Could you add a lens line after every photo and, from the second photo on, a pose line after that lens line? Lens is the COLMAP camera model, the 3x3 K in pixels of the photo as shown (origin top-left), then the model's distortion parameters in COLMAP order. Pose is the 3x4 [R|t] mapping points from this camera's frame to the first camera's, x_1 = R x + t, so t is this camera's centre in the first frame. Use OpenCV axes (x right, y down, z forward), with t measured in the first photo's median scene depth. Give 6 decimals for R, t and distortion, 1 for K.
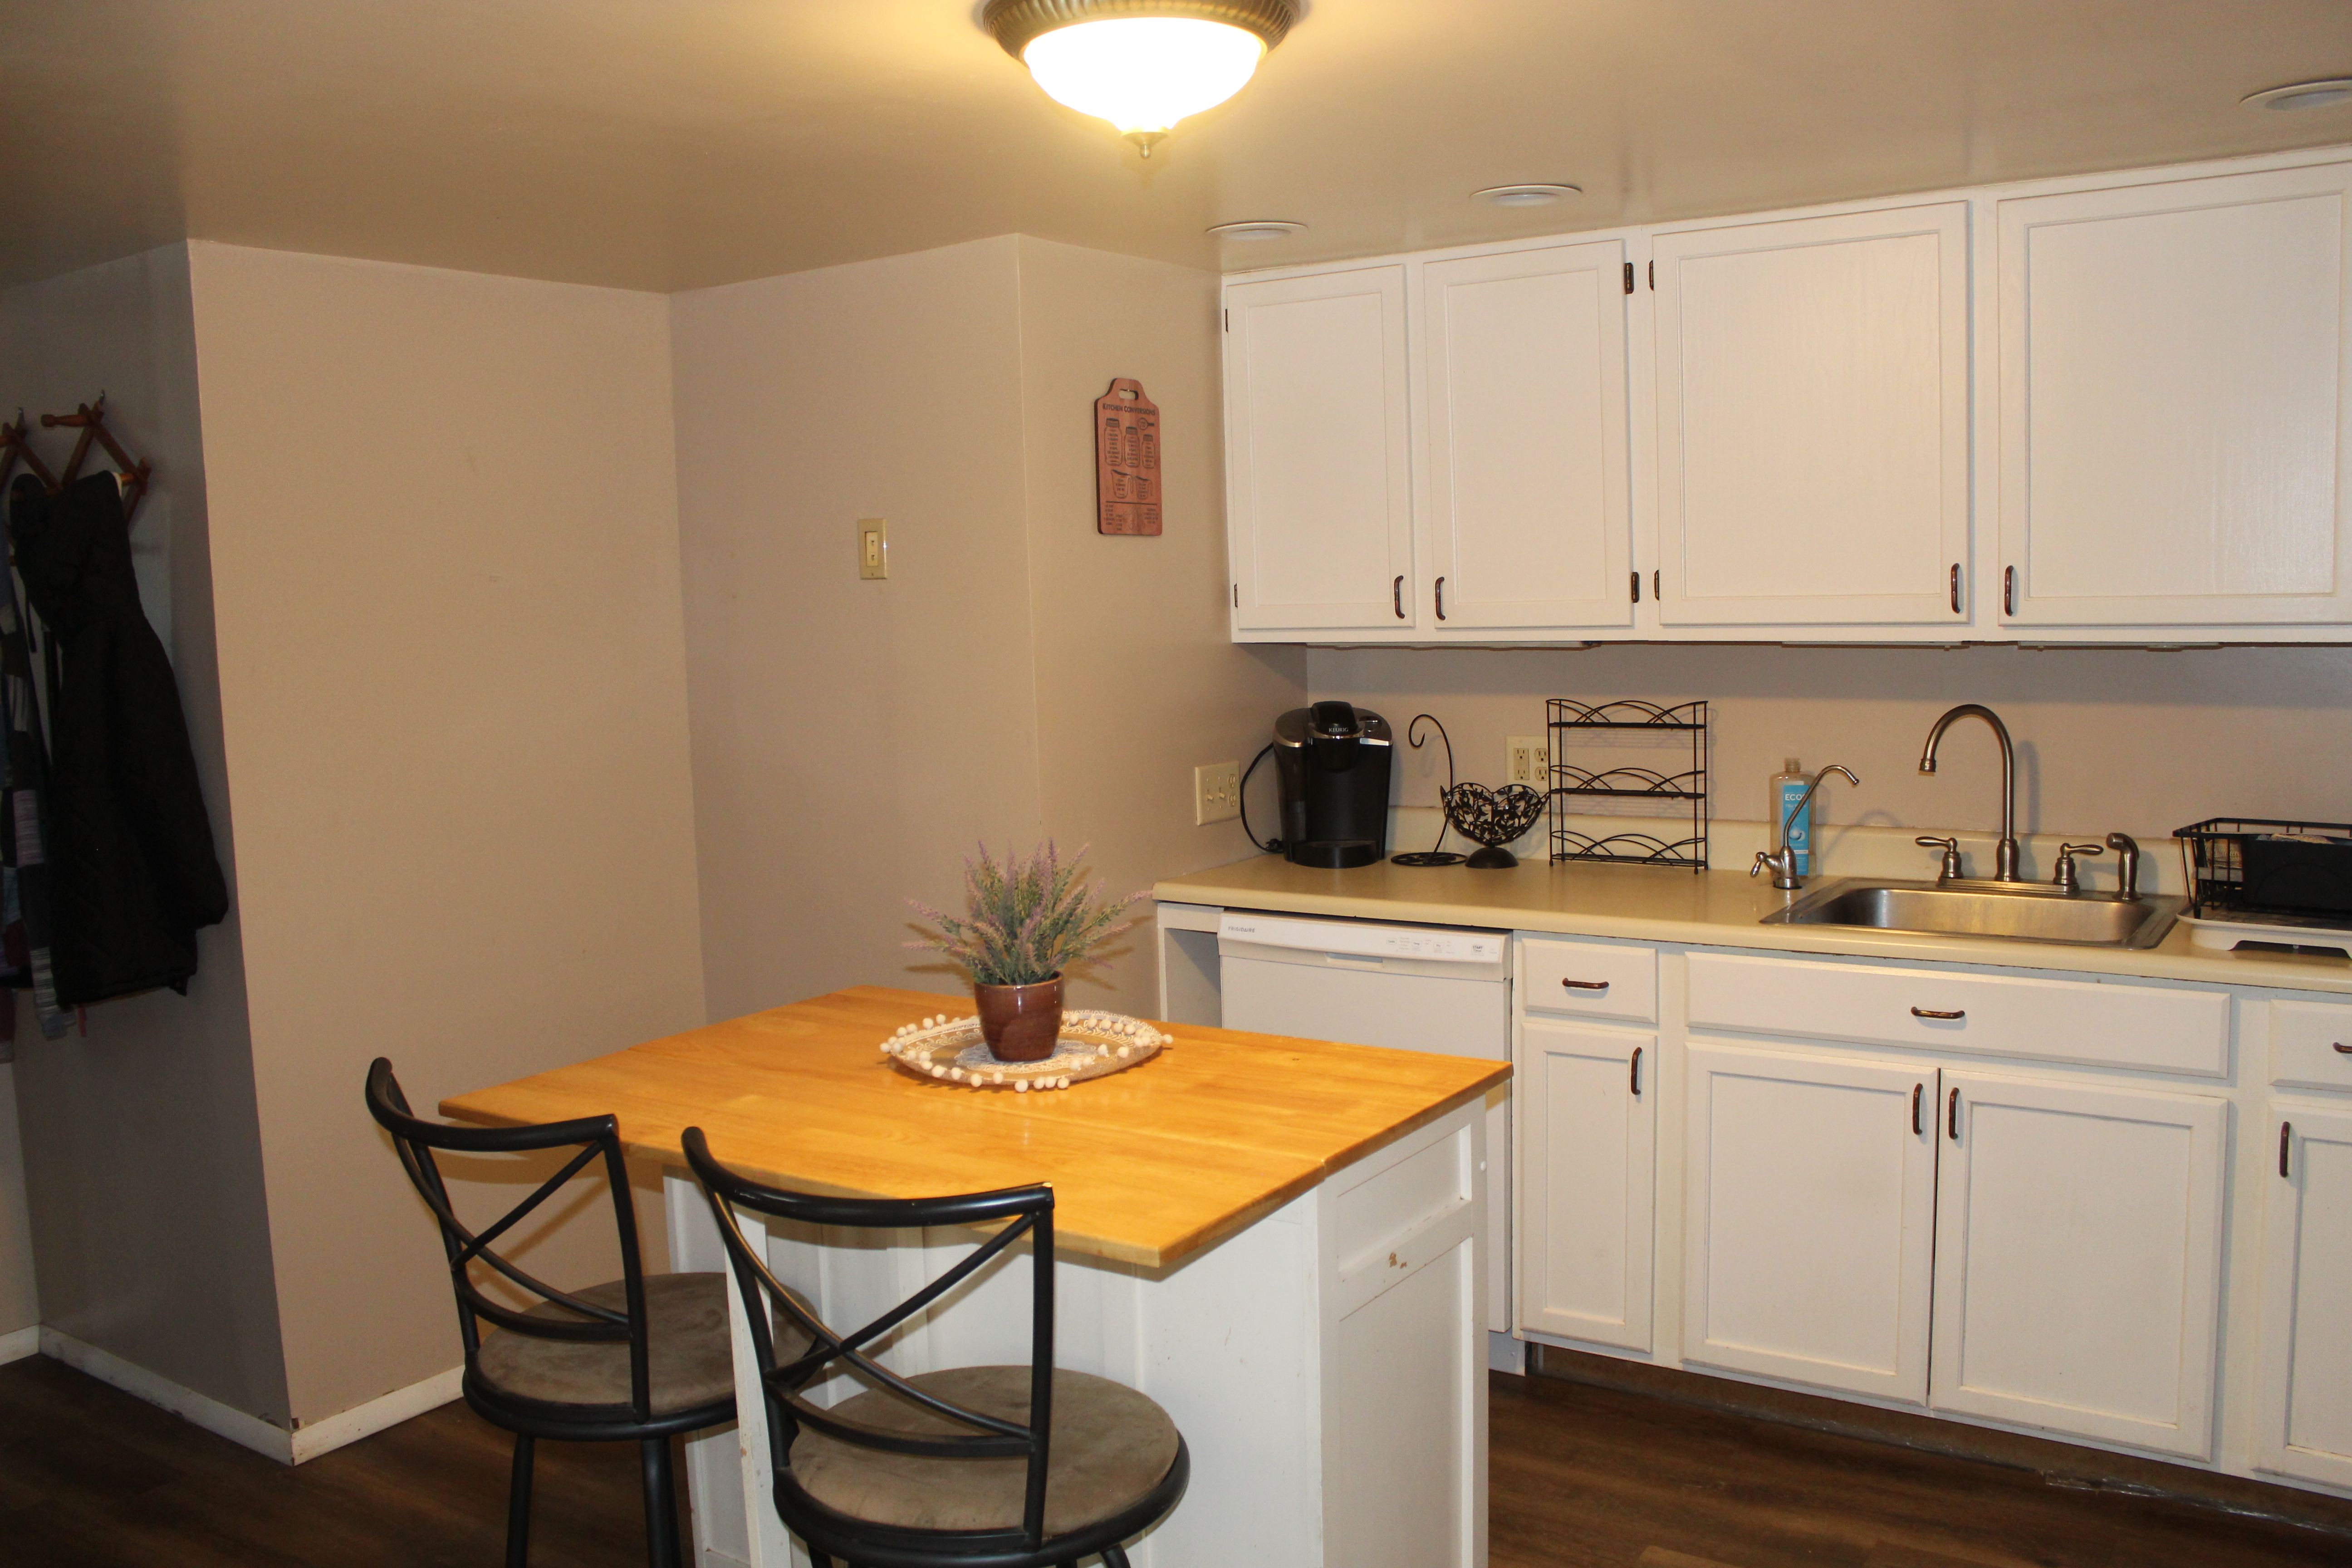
lens RADIAL K [[1959.7, 0, 1176.0], [0, 1959.7, 784.0], [0, 0, 1]] dist [-0.162699, 0.141159]
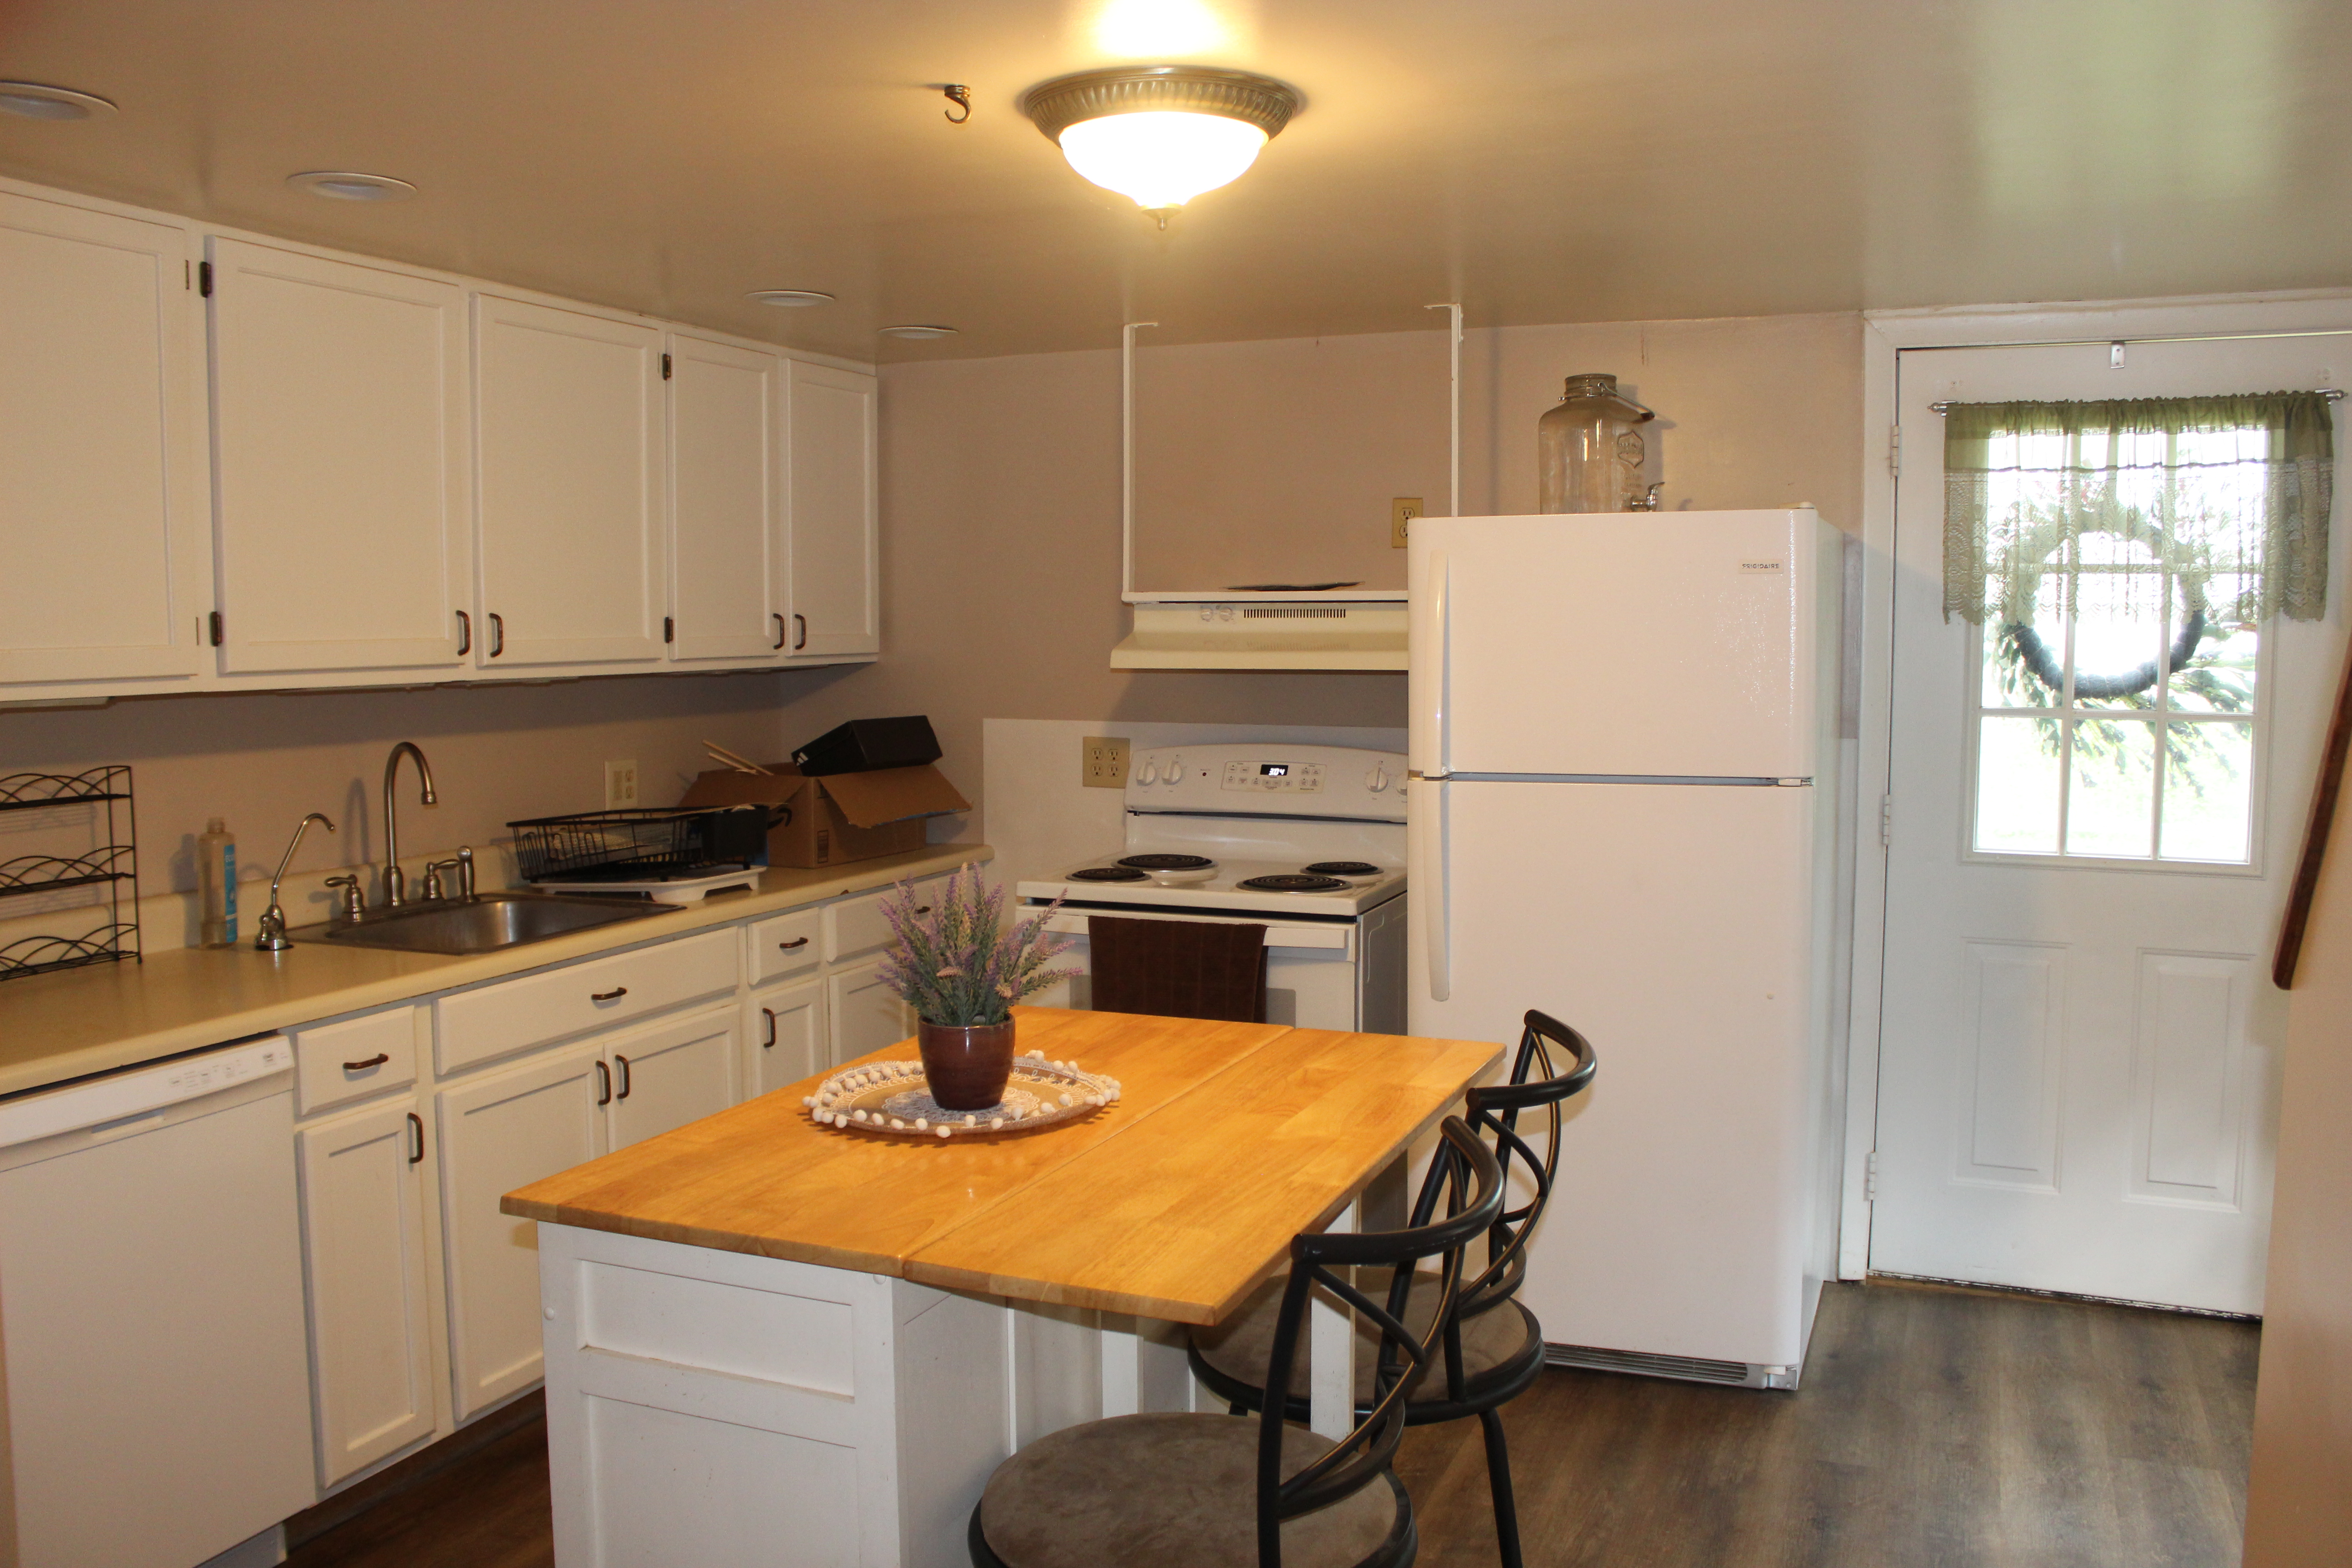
lens RADIAL K [[1959.7, 0, 1176.0], [0, 1959.7, 784.0], [0, 0, 1]] dist [-0.162699, 0.141159]
pose [[-0.200922, -0.049516, 0.978355, -0.714602], [0.113944, 0.990761, 0.073544, -0.047135], [-0.972958, 0.126254, -0.193424, 0.769188]]
